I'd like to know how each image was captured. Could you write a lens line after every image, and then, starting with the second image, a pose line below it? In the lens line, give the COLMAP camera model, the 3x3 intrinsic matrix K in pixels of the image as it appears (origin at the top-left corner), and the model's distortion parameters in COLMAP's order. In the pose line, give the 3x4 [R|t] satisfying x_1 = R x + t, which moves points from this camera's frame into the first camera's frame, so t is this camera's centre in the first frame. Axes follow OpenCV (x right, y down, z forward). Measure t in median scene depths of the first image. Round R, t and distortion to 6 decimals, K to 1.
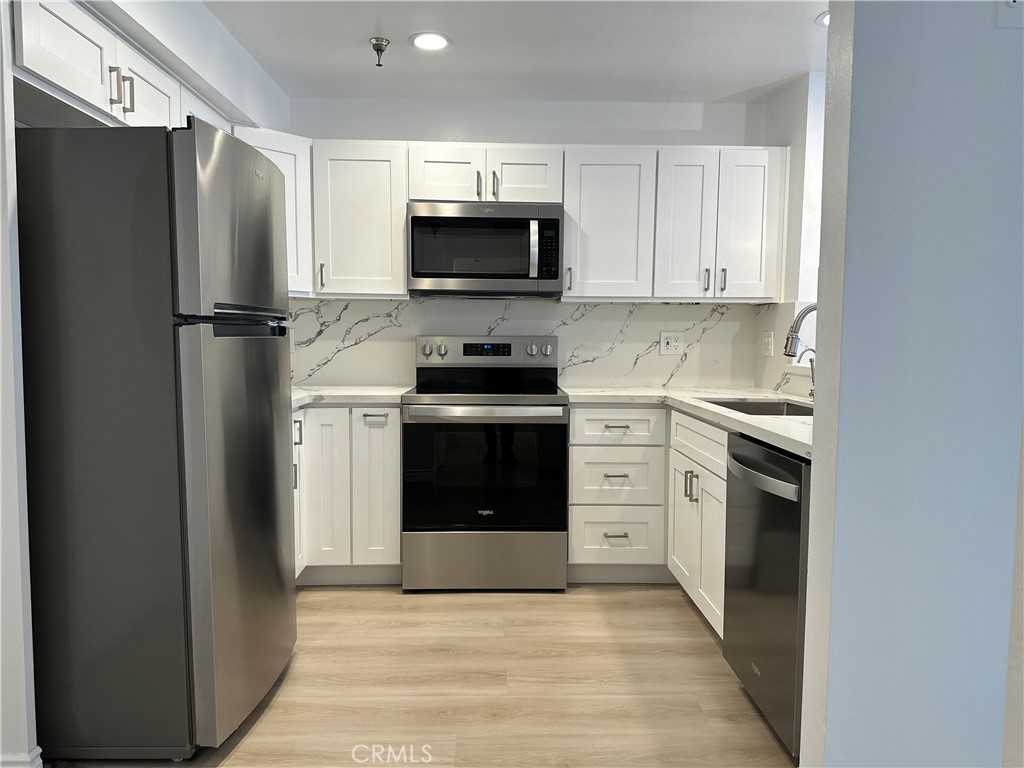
lens RADIAL K [[710.2, 0, 509.0], [0, 710.2, 388.8], [0, 0, 1]] dist [0.007271, -0.030556]
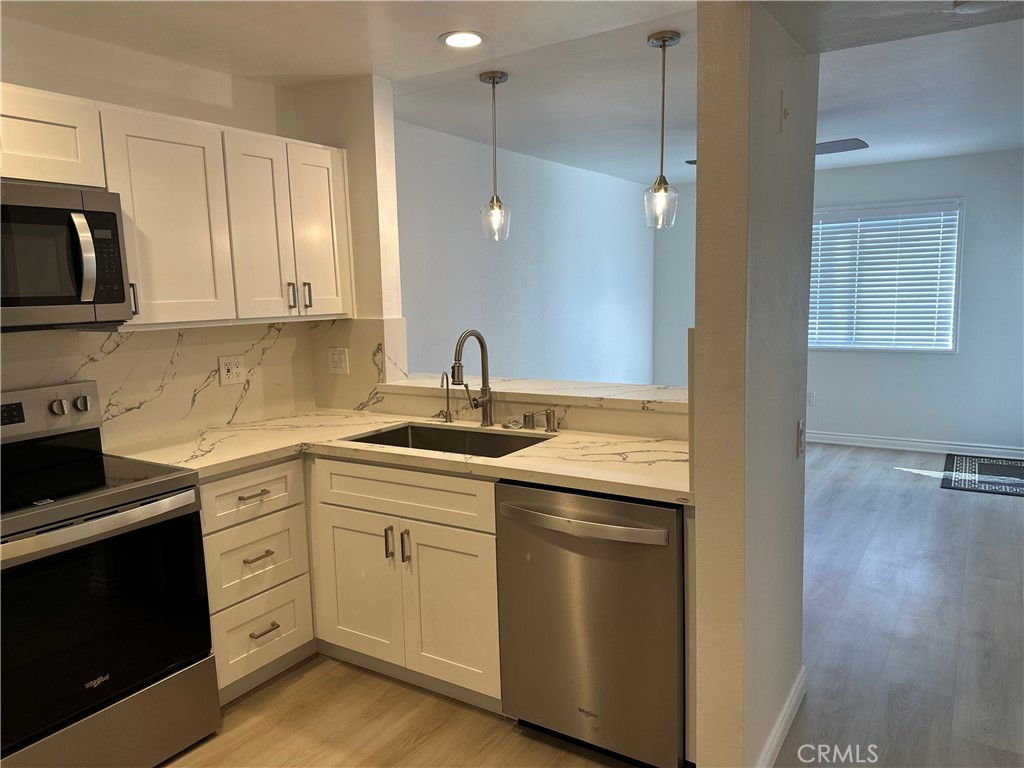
lens RADIAL K [[710.2, 0, 529.8], [0, 710.2, 377.8], [0, 0, 1]] dist [0.007271, -0.030556]
pose [[0.534344, -0.122807, 0.836298, -0.293671], [0.090249, 0.992023, 0.088011, -0.105074], [-0.840435, 0.028447, 0.541165, 0.301392]]
